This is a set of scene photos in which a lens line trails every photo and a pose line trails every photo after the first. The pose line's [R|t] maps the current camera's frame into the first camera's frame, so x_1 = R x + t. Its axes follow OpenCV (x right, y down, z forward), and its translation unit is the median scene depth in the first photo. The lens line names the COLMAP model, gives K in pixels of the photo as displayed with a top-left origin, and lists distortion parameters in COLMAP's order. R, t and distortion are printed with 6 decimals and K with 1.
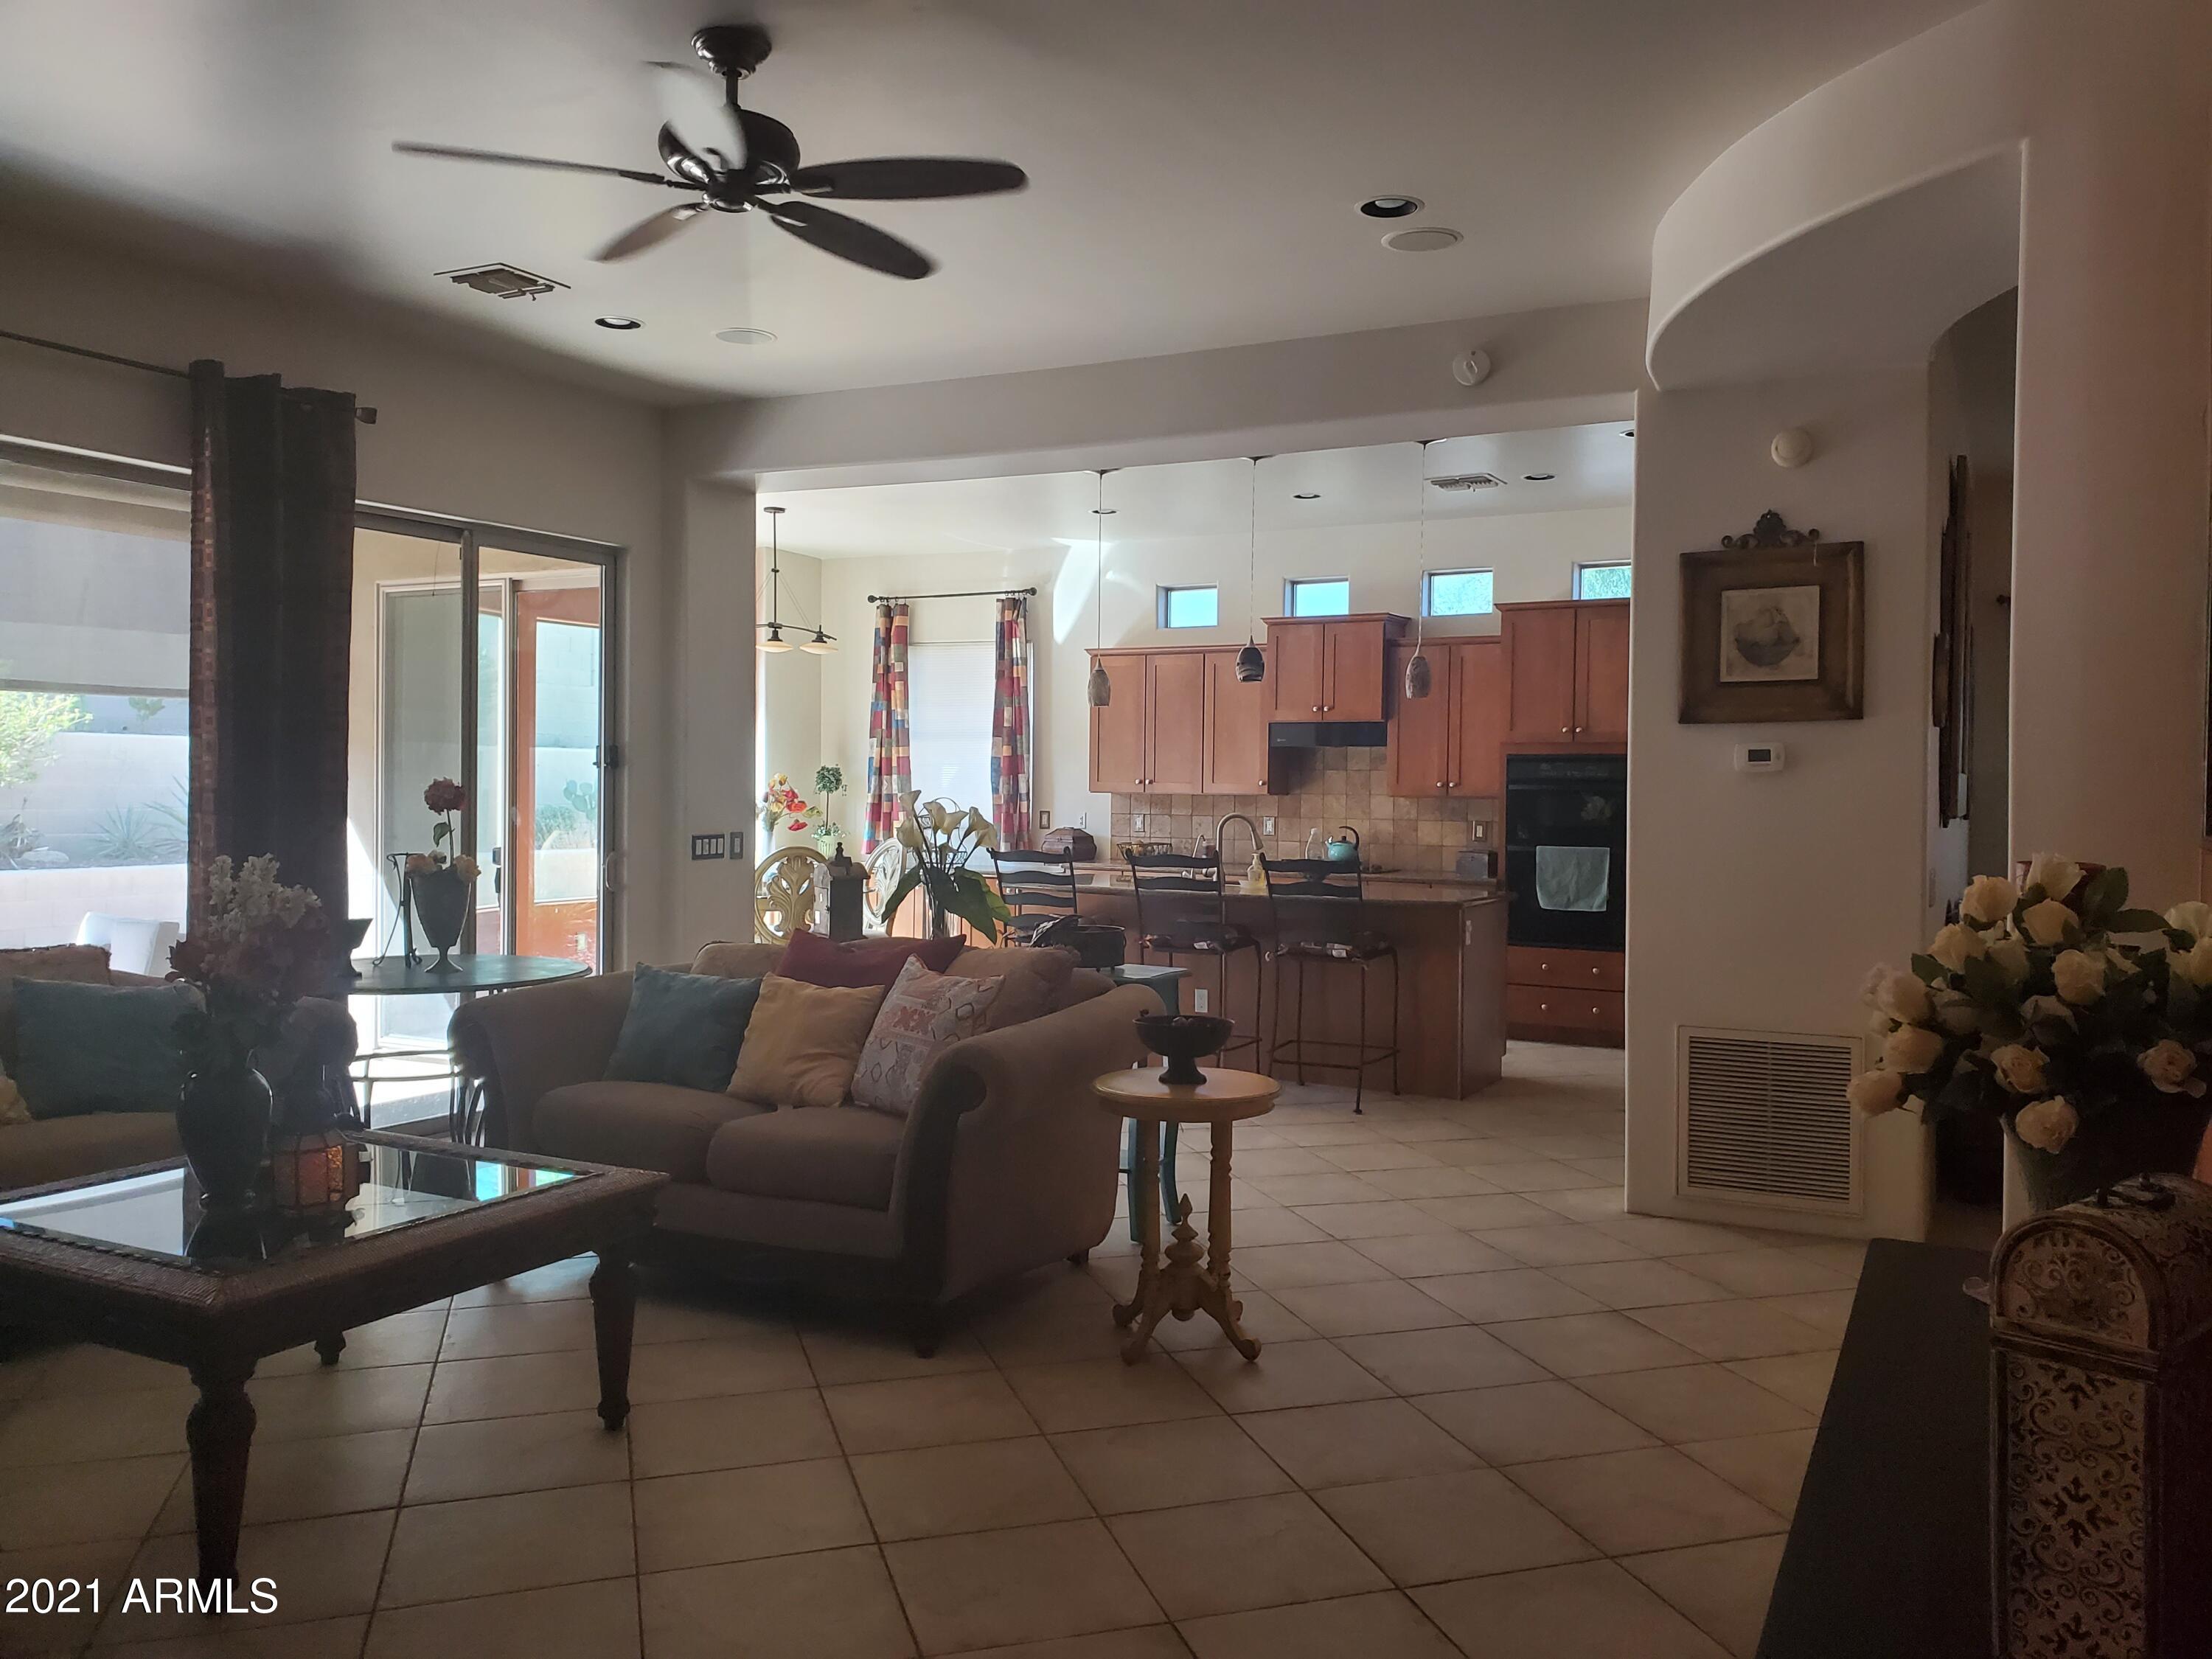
lens RADIAL K [[1685.8, 0, 1098.8], [0, 1685.8, 795.2], [0, 0, 1]] dist [0.083692, -0.124222]
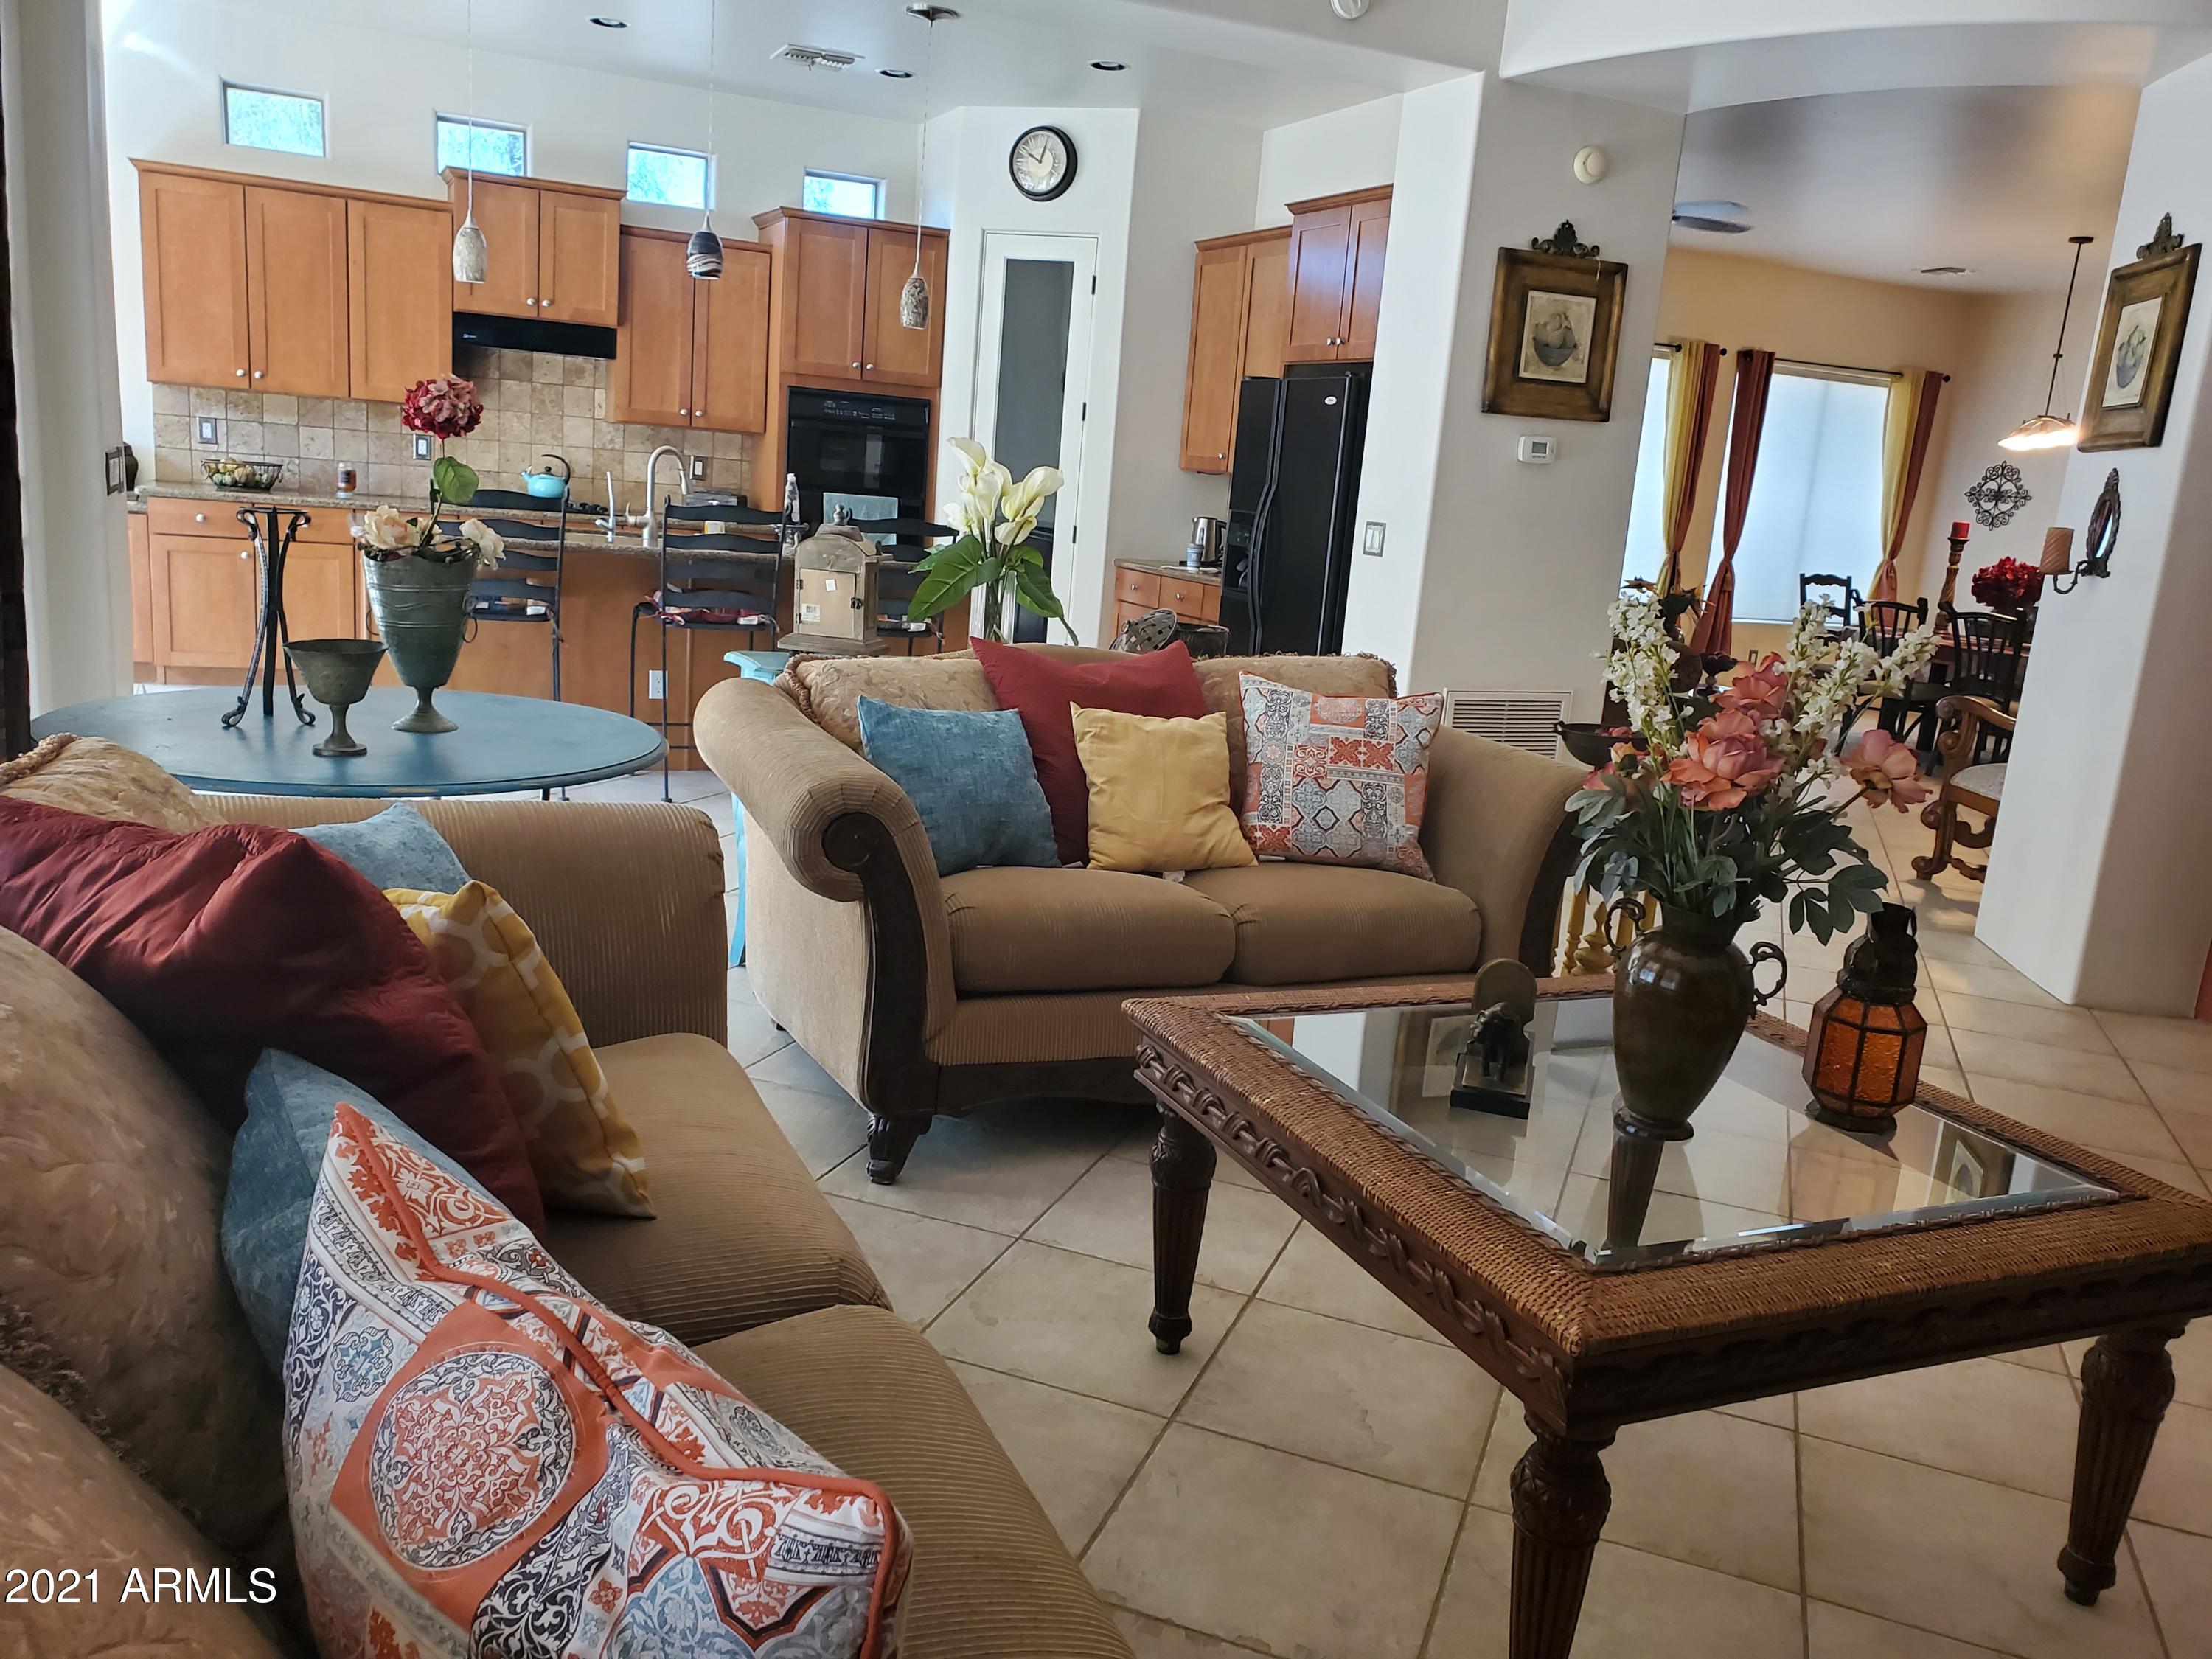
lens RADIAL K [[1741.1, 0, 1109.6], [0, 1741.1, 839.2], [0, 0, 1]] dist [0.000670, 0.046437]
pose [[0.613303, -0.129153, 0.779217, -0.359447], [-0.067699, 0.974315, 0.214774, 0.000342], [-0.786941, -0.184473, 0.588807, 0.246751]]
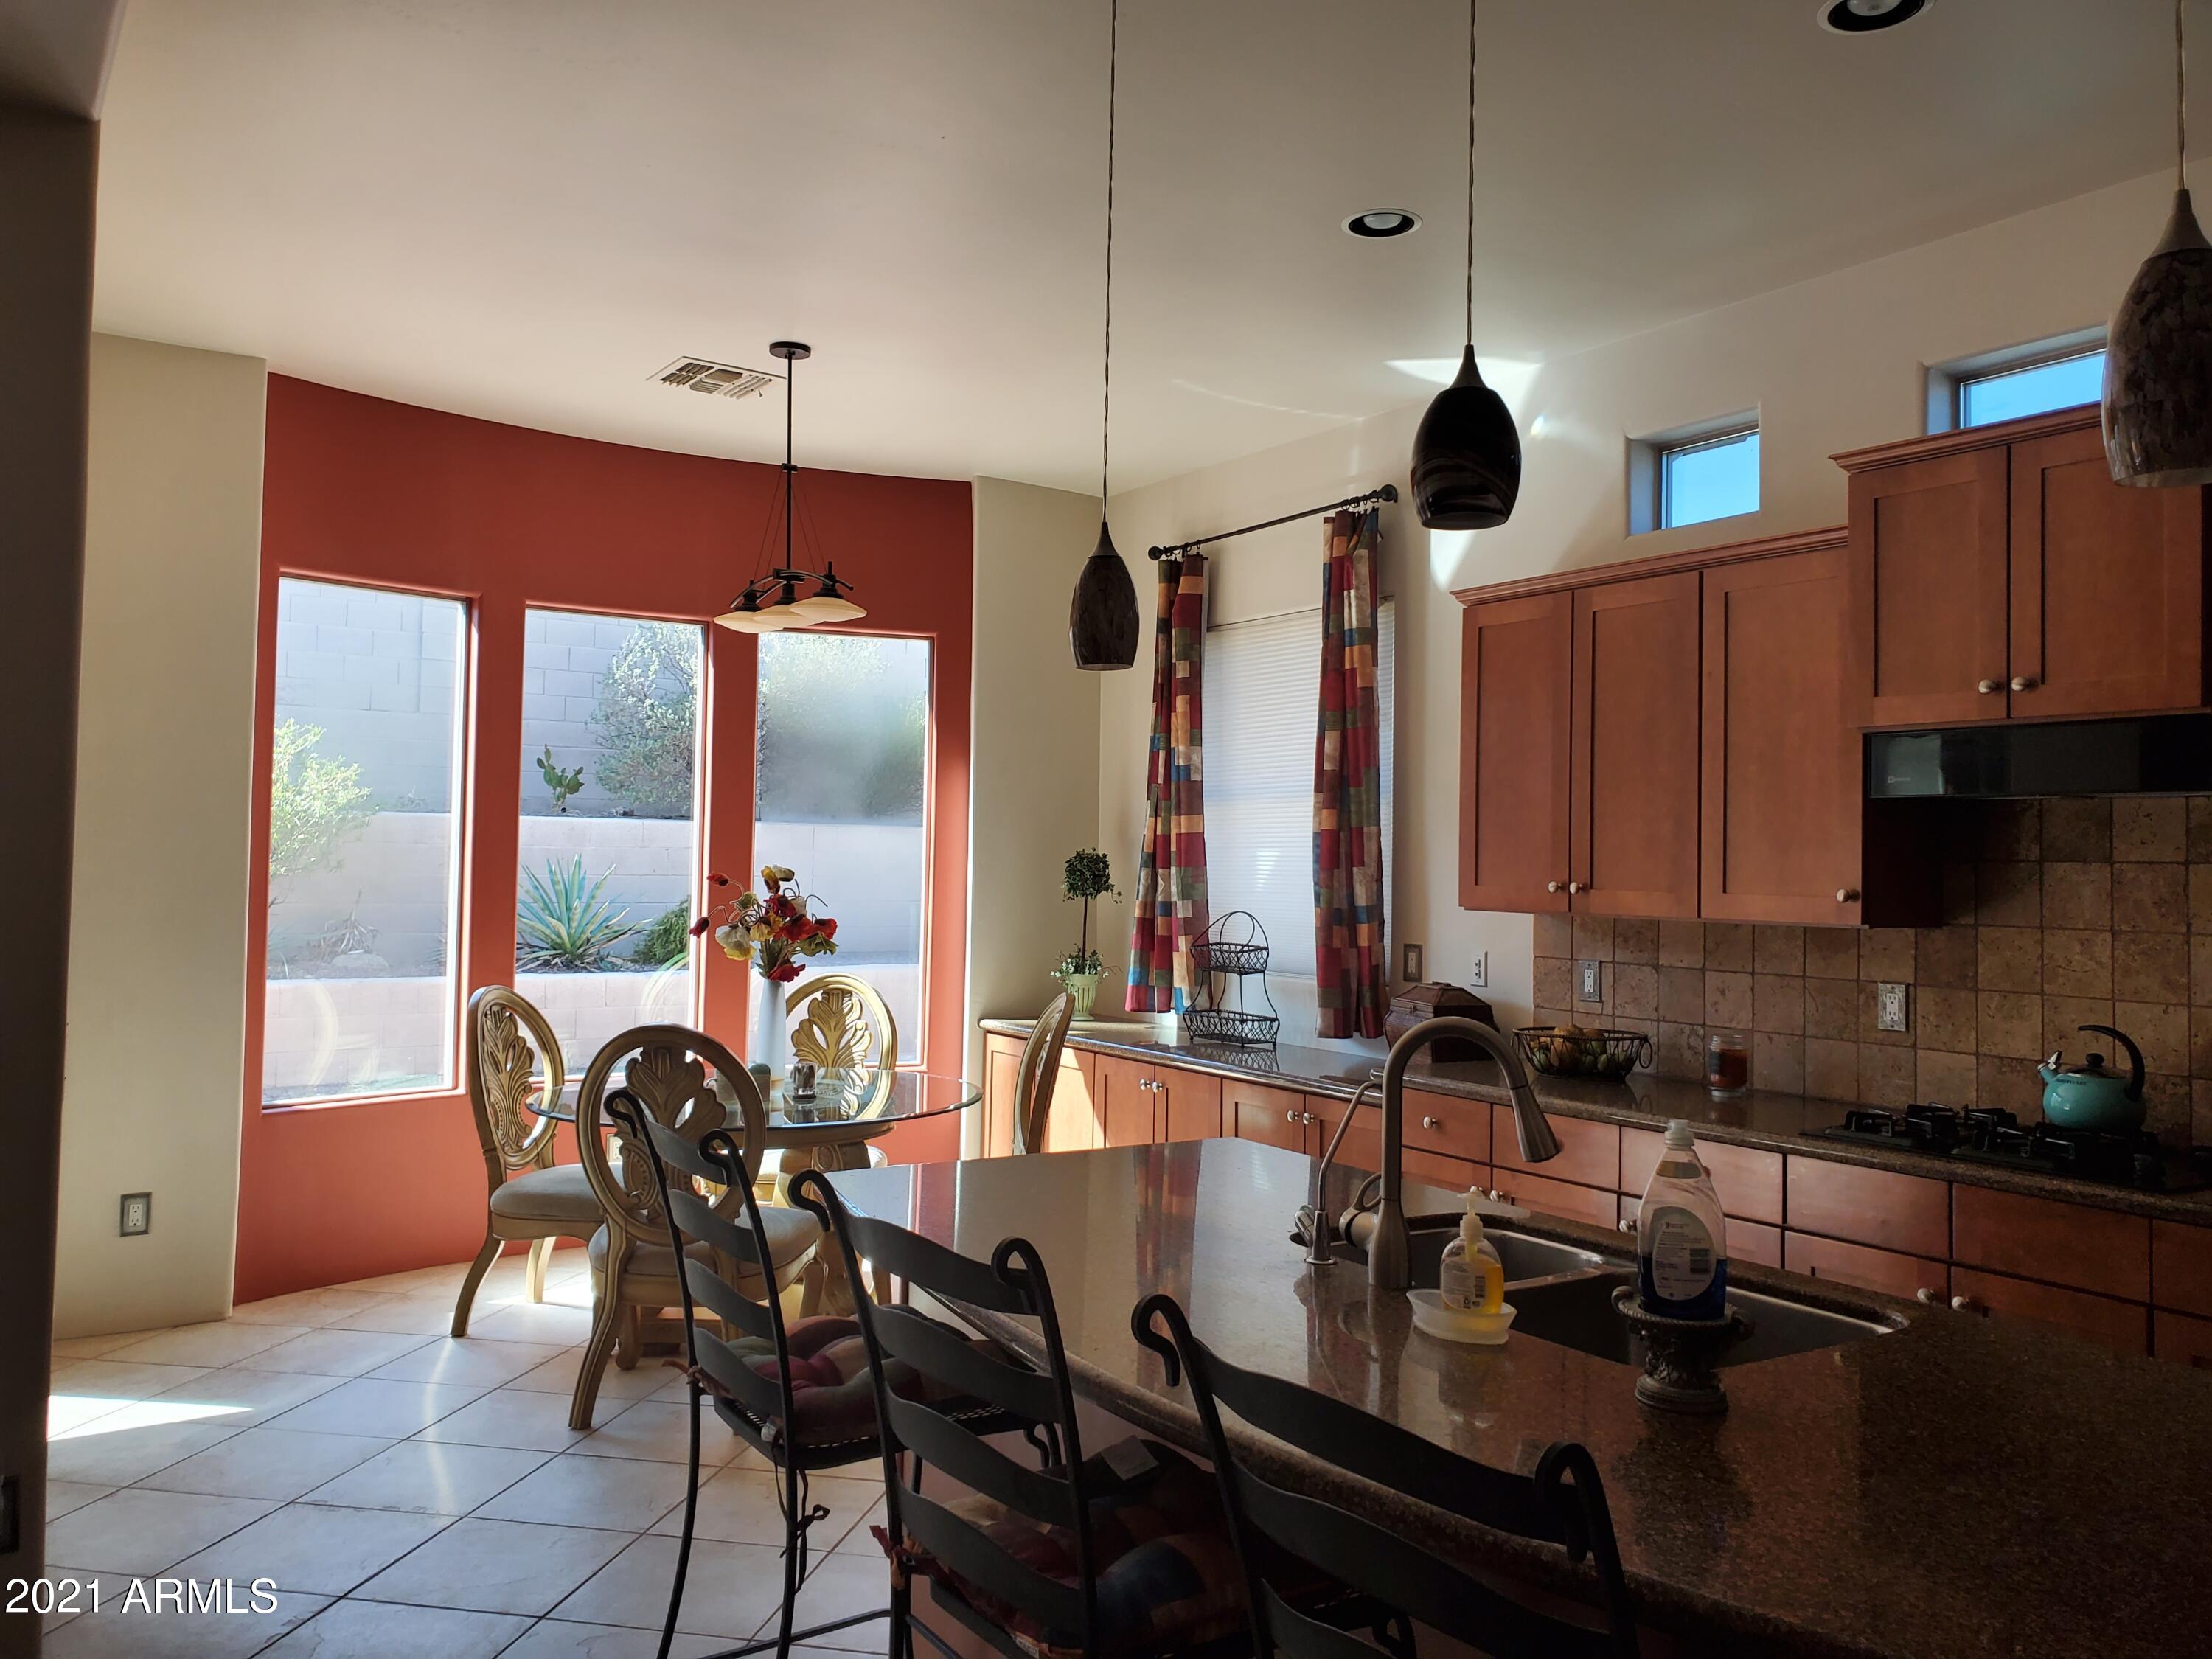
lens RADIAL K [[1685.8, 0, 1098.8], [0, 1685.8, 795.2], [0, 0, 1]] dist [0.083692, -0.124222]
pose [[0.878805, -0.015182, -0.476939, 0.129622], [-0.010194, 0.998668, -0.050574, -0.008492], [0.477072, 0.049307, 0.877480, 0.575369]]
